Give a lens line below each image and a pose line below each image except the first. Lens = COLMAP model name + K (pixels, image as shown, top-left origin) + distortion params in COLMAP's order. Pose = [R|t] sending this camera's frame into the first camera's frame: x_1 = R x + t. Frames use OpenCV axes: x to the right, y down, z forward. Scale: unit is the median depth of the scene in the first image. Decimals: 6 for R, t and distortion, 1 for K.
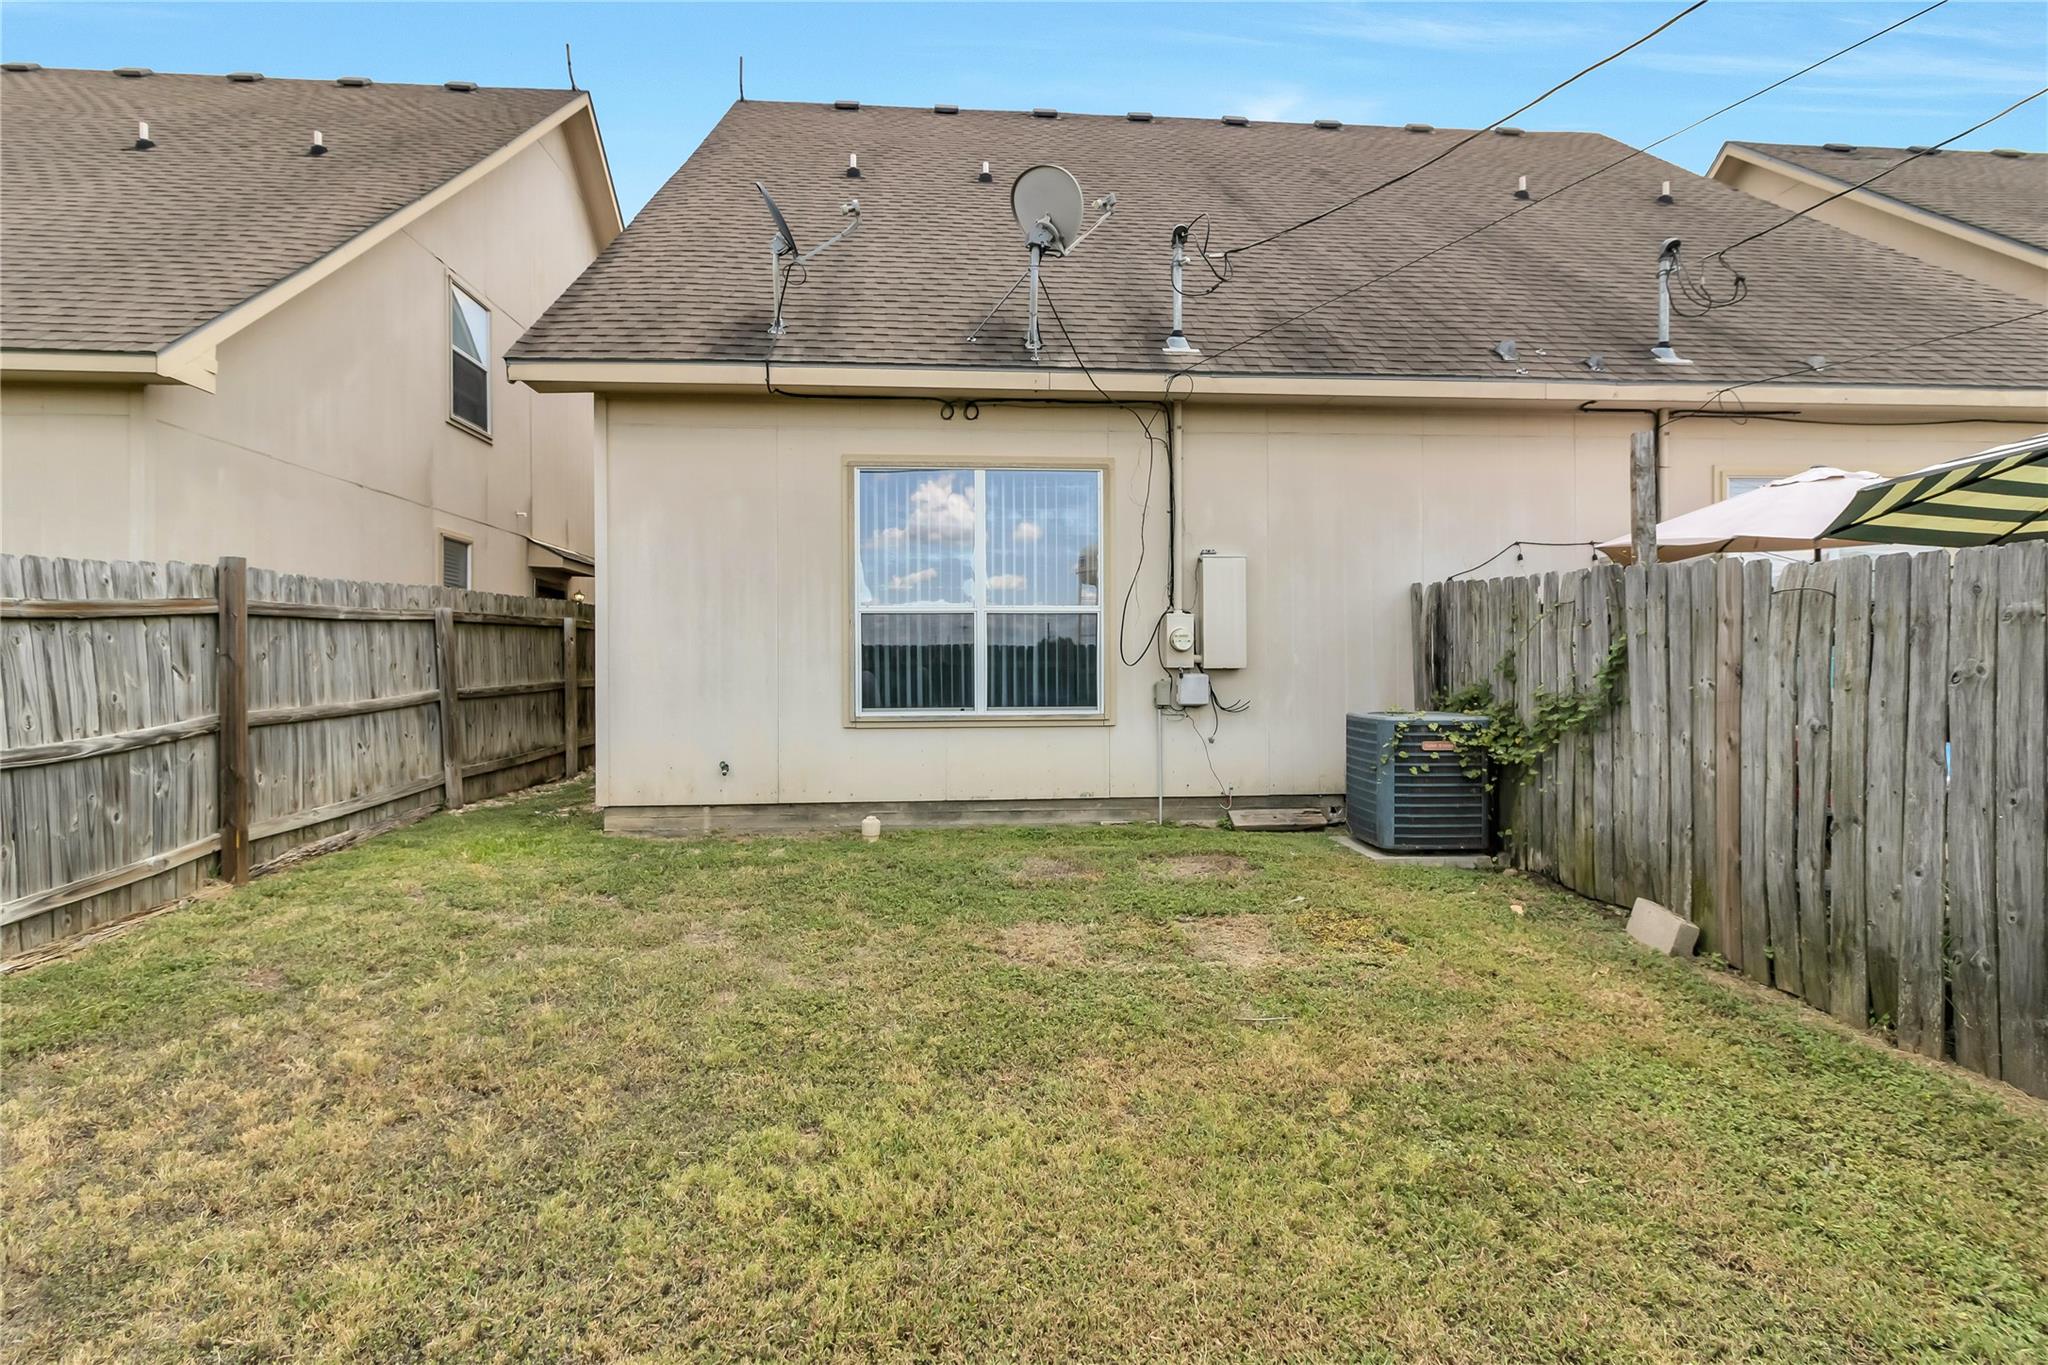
lens RADIAL K [[953.9, 0, 994.0], [0, 953.9, 664.7], [0, 0, 1]] dist [0.003674, -0.000251]
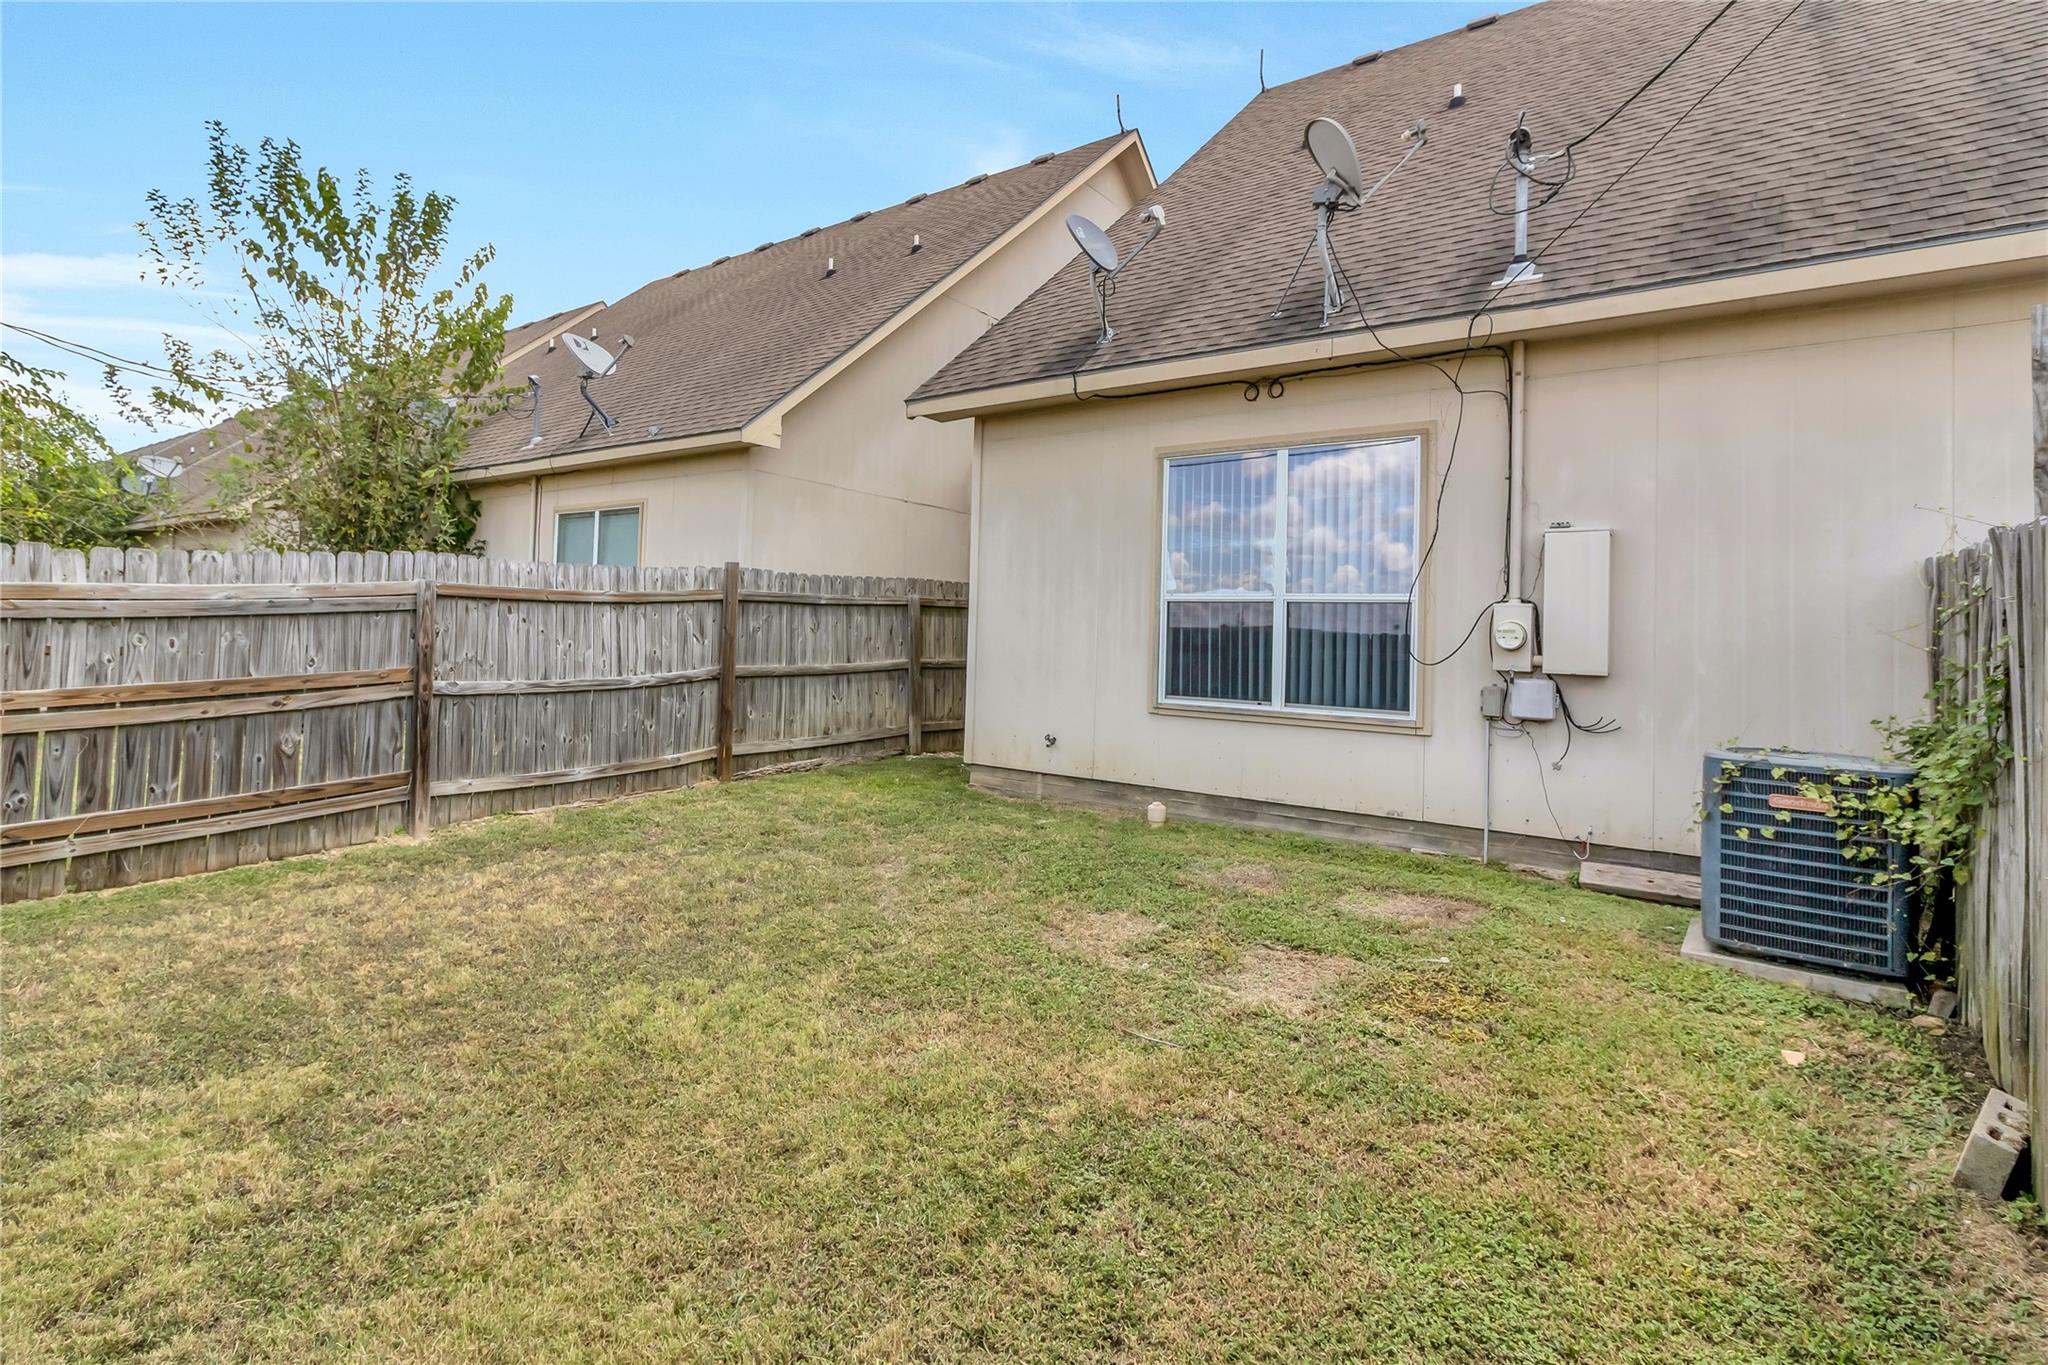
lens RADIAL K [[1008.8, 0, 983.0], [0, 1008.8, 606.5], [0, 0, 1]] dist [0.001710, 0.000374]
pose [[0.744686, 0.008099, -0.667366, 0.497822], [-0.038229, 0.998802, -0.030537, -0.009184], [0.666320, 0.048254, 0.744103, 0.081451]]
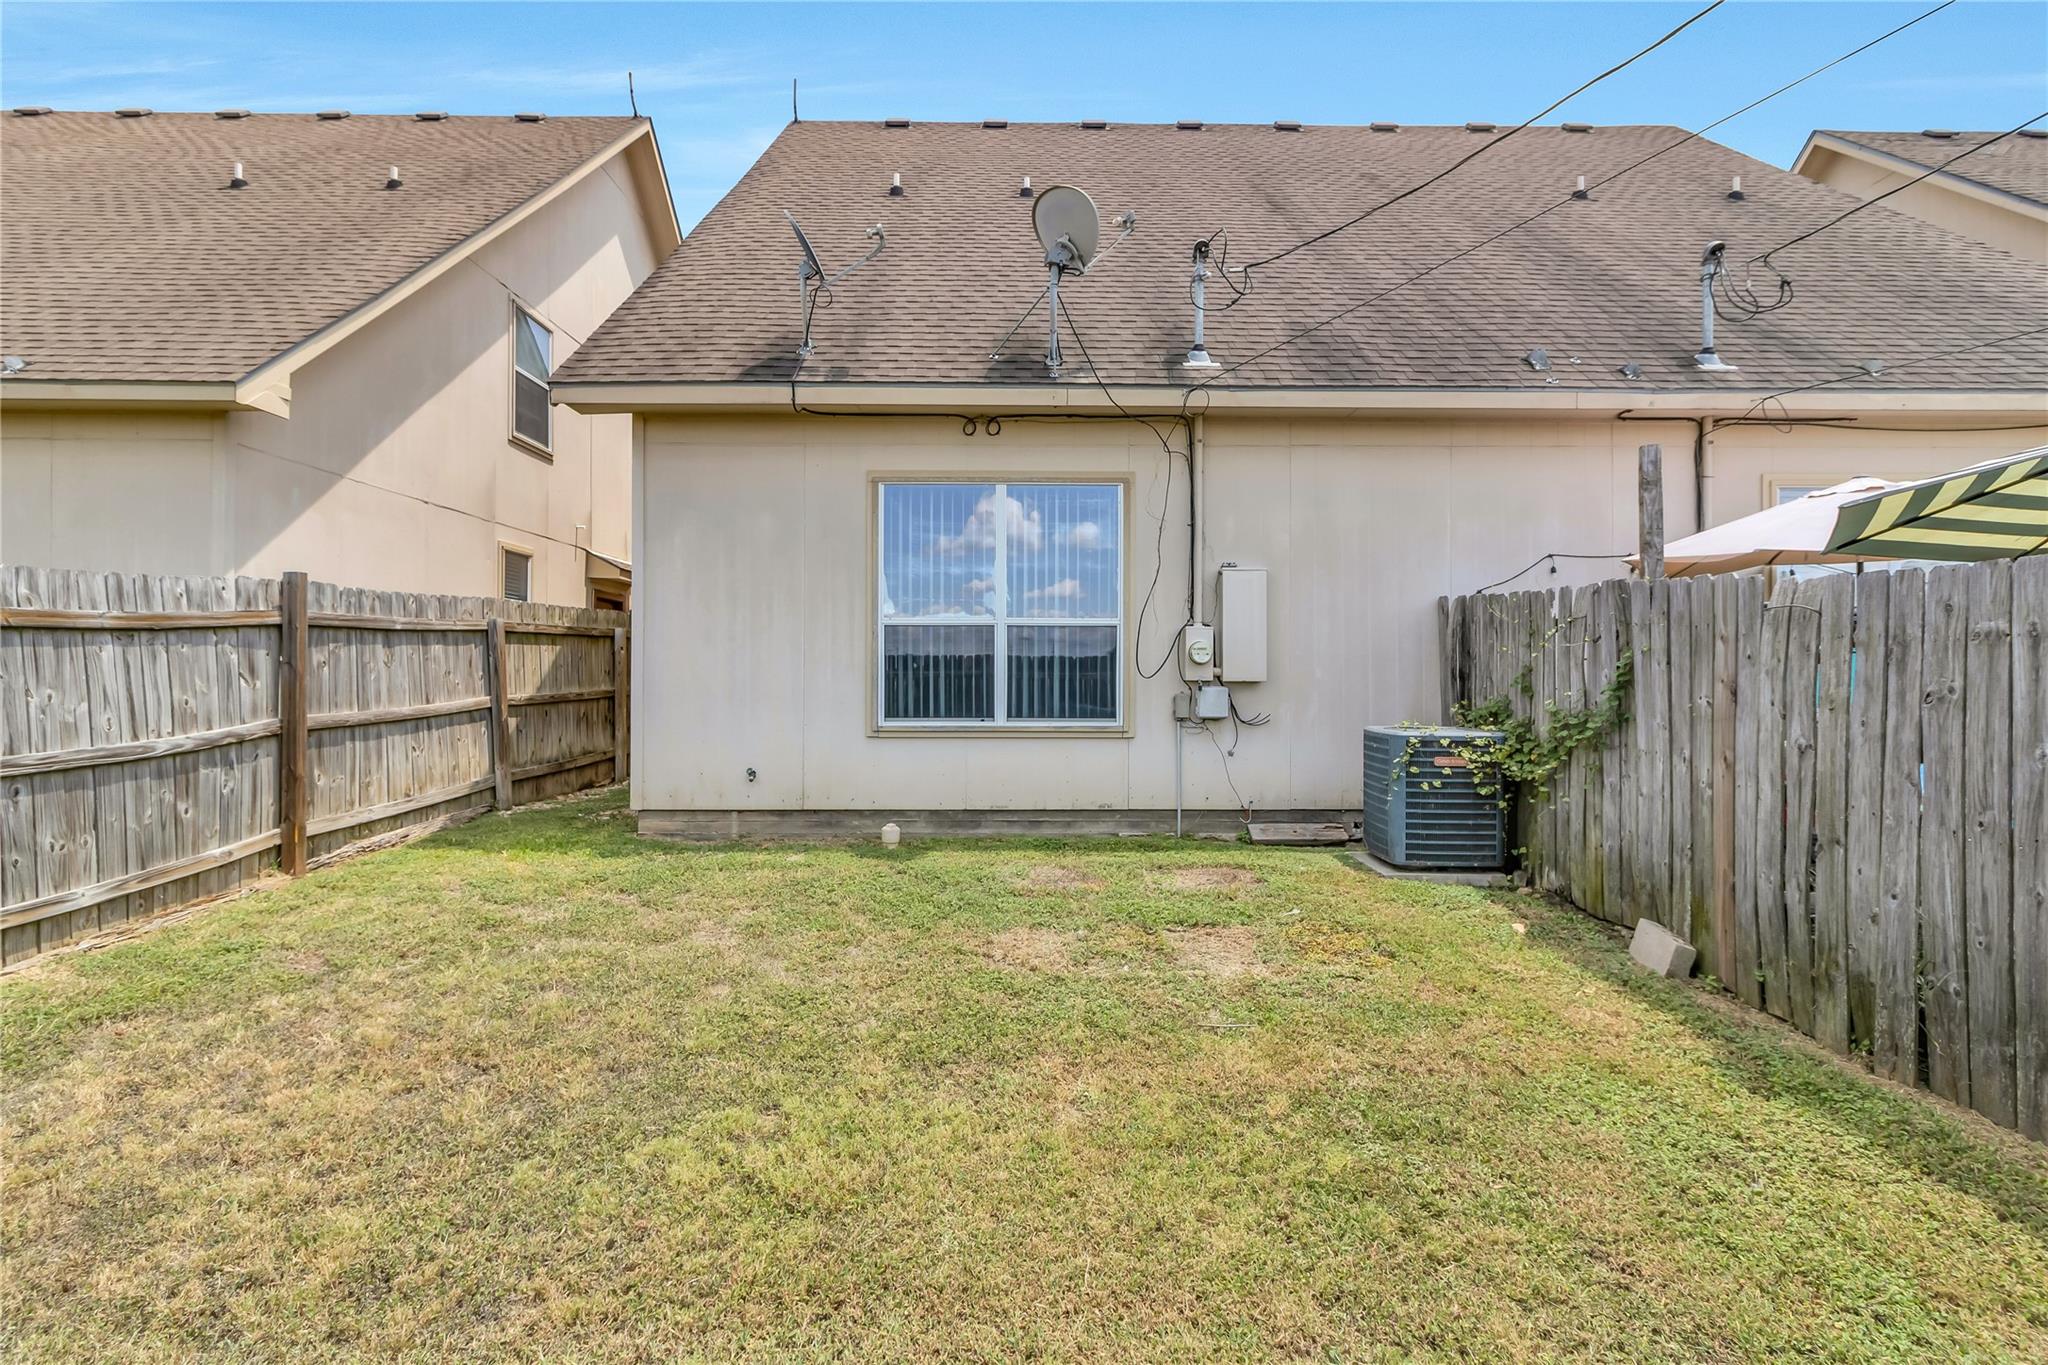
lens RADIAL K [[969.6, 0, 1003.2], [0, 969.6, 667.9], [0, 0, 1]] dist [0.003814, -0.000033]
pose [[0.997686, 0.006057, -0.067722, 0.067978], [-0.006522, 0.999957, -0.006657, -0.002324], [0.067679, 0.007083, 0.997682, -0.034627]]
